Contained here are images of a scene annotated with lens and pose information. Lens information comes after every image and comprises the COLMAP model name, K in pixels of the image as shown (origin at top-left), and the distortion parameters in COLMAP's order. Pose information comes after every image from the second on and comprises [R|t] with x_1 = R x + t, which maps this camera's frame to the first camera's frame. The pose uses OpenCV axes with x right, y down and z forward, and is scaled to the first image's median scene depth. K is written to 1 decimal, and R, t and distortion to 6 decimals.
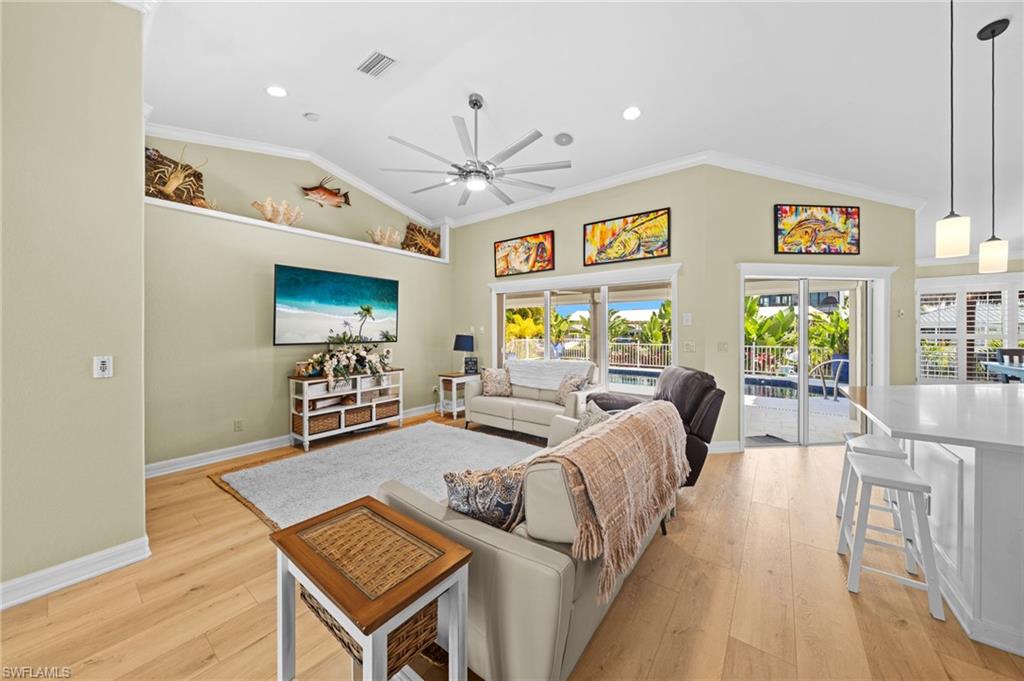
lens RADIAL K [[353.1, 0, 502.5], [0, 353.1, 330.3], [0, 0, 1]] dist [-0.002704, -0.000215]
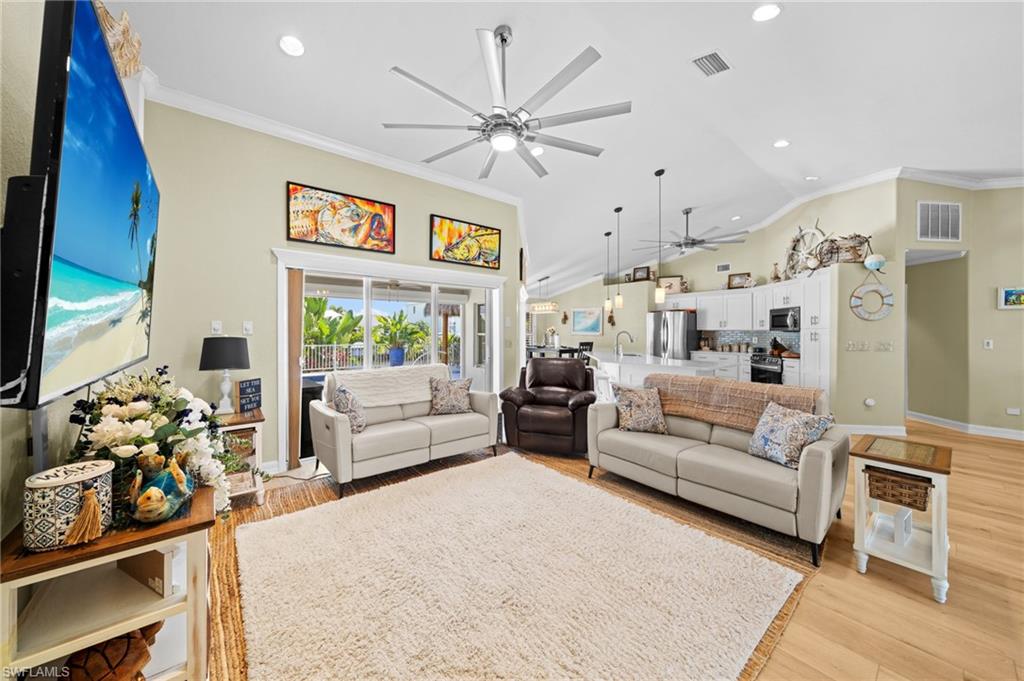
lens RADIAL K [[361.5, 0, 500.2], [0, 361.5, 330.0], [0, 0, 1]] dist [-0.001120, -0.000101]
pose [[0.229980, 0.005738, 0.973179, -0.669301], [-0.004615, 0.999978, -0.004806, 0.004031], [-0.973185, -0.003386, 0.230001, 0.643150]]
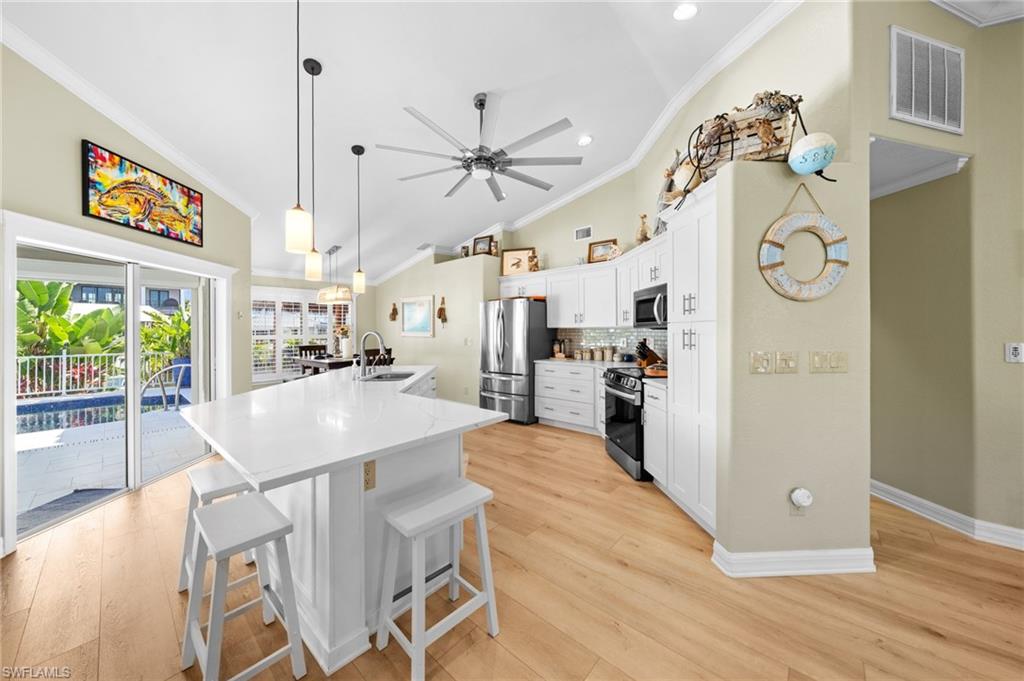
lens RADIAL K [[353.1, 0, 502.5], [0, 353.1, 330.3], [0, 0, 1]] dist [-0.002704, -0.000215]
pose [[0.067472, 0.001743, 0.997720, 0.158285], [0.005926, 0.999980, -0.002147, 0.001053], [-0.997704, 0.006057, 0.067460, 0.164744]]
